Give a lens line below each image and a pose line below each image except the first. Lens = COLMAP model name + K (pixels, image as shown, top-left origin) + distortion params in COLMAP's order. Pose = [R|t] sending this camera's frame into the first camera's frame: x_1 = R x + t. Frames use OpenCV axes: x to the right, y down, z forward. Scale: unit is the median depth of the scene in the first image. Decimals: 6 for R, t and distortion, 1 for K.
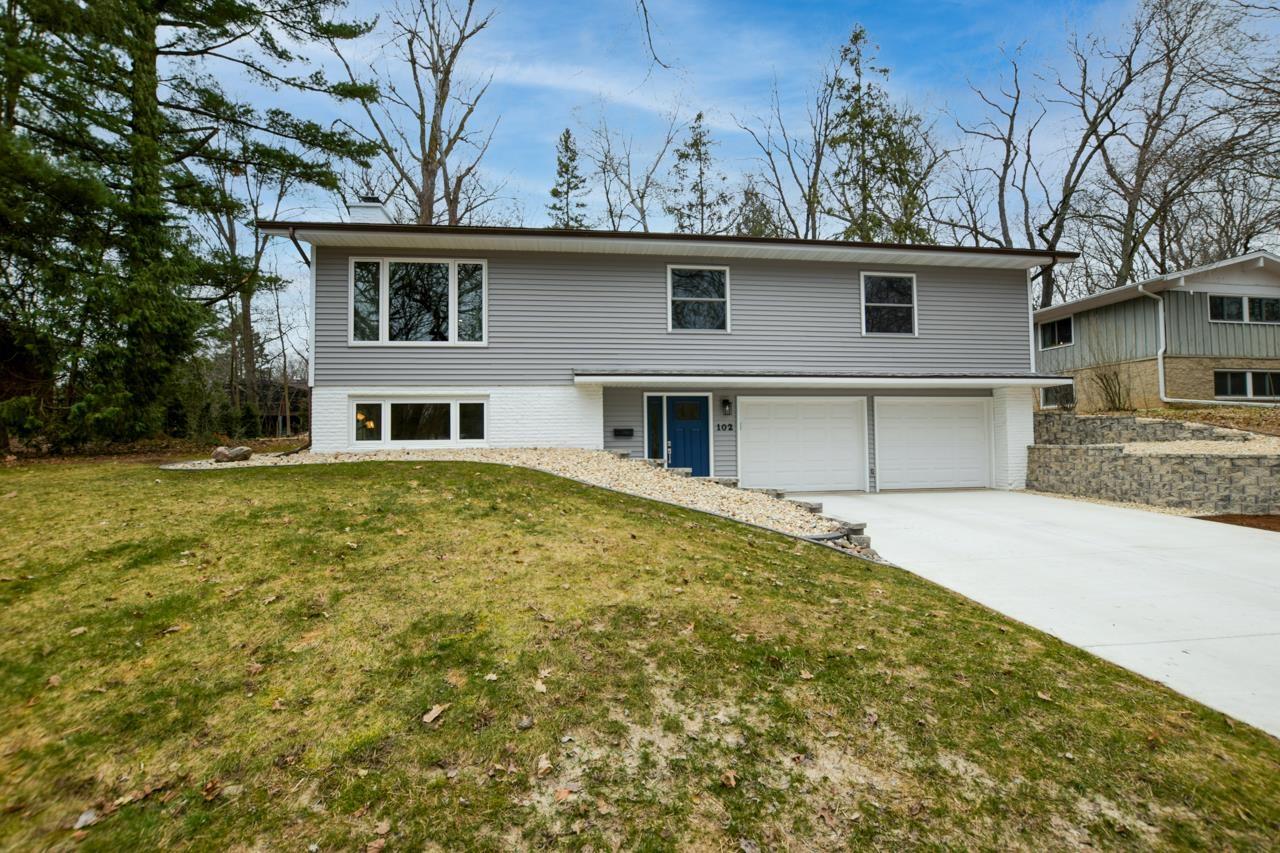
lens RADIAL K [[563.1, 0, 644.1], [0, 563.1, 429.0], [0, 0, 1]] dist [-0.030275, -0.000362]
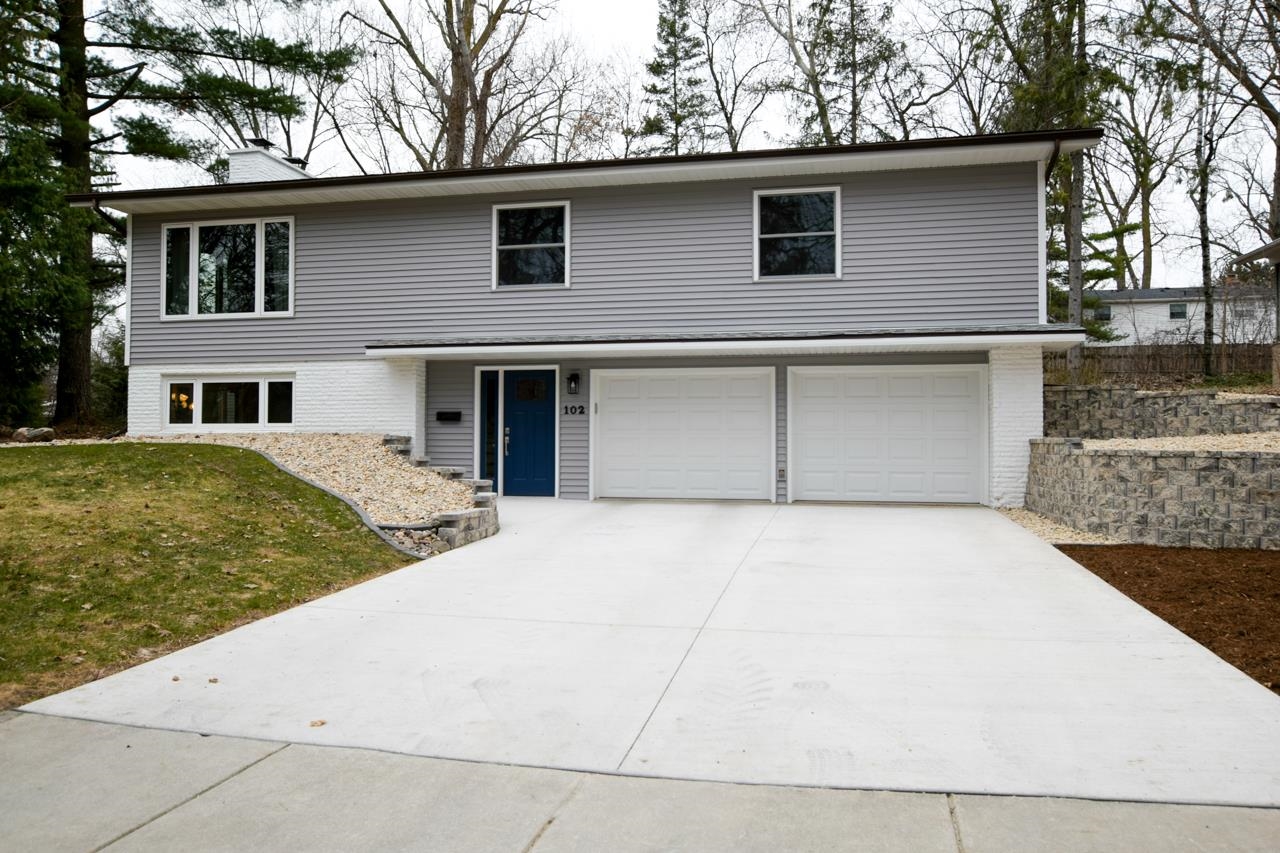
lens RADIAL K [[910.0, 0, 640.0], [0, 910.0, 426.5], [0, 0, 1]] dist [0.002146, 0.005850]
pose [[0.942427, 0.006596, -0.334348, 0.651521], [-0.004915, 0.999971, 0.005873, 0.011933], [0.334377, -0.003891, 0.942431, -0.142430]]
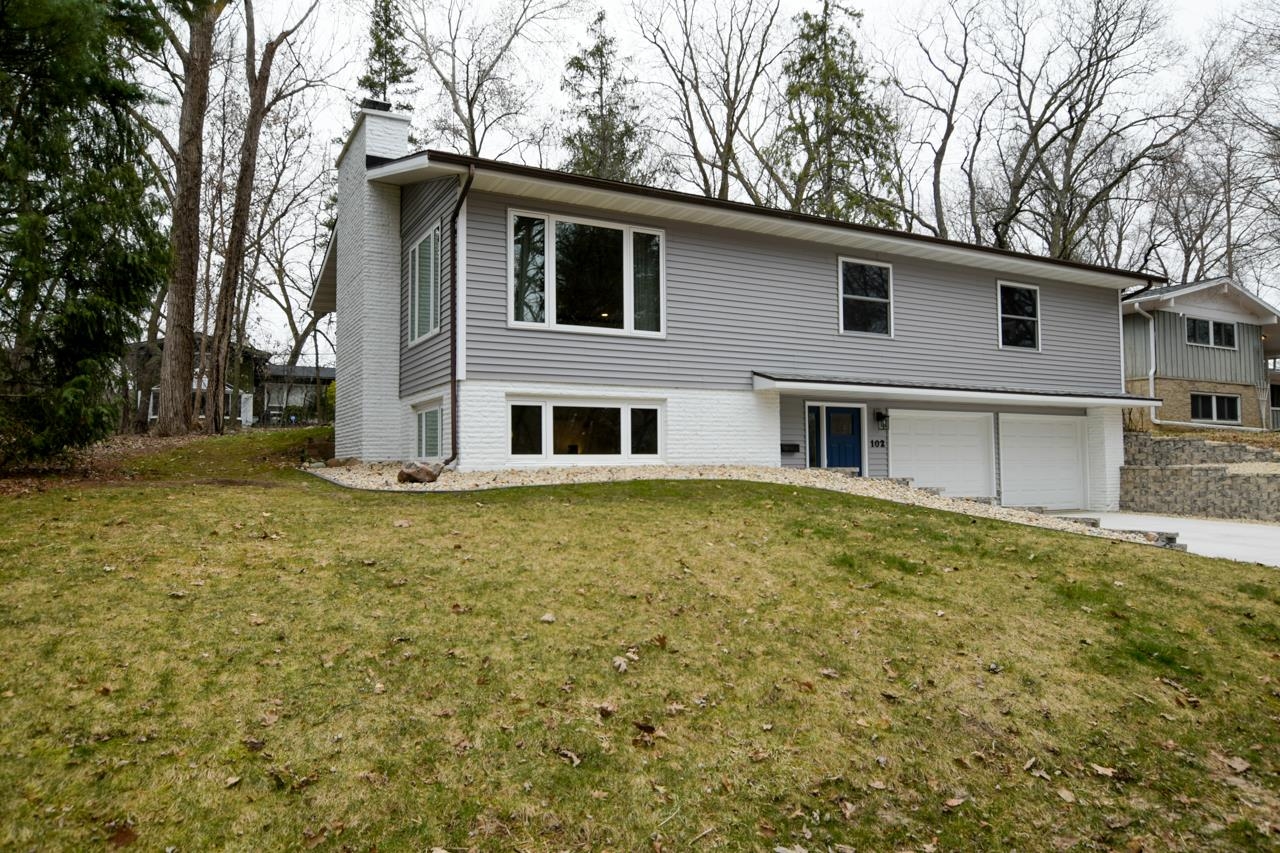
lens RADIAL K [[838.8, 0, 640.0], [0, 838.8, 426.5], [0, 0, 1]] dist [-0.011512, 0.001819]
pose [[0.933102, 0.022220, 0.358924, -0.686984], [-0.014753, 0.999614, -0.023530, 0.006765], [-0.359308, 0.016661, 0.933070, -0.095947]]
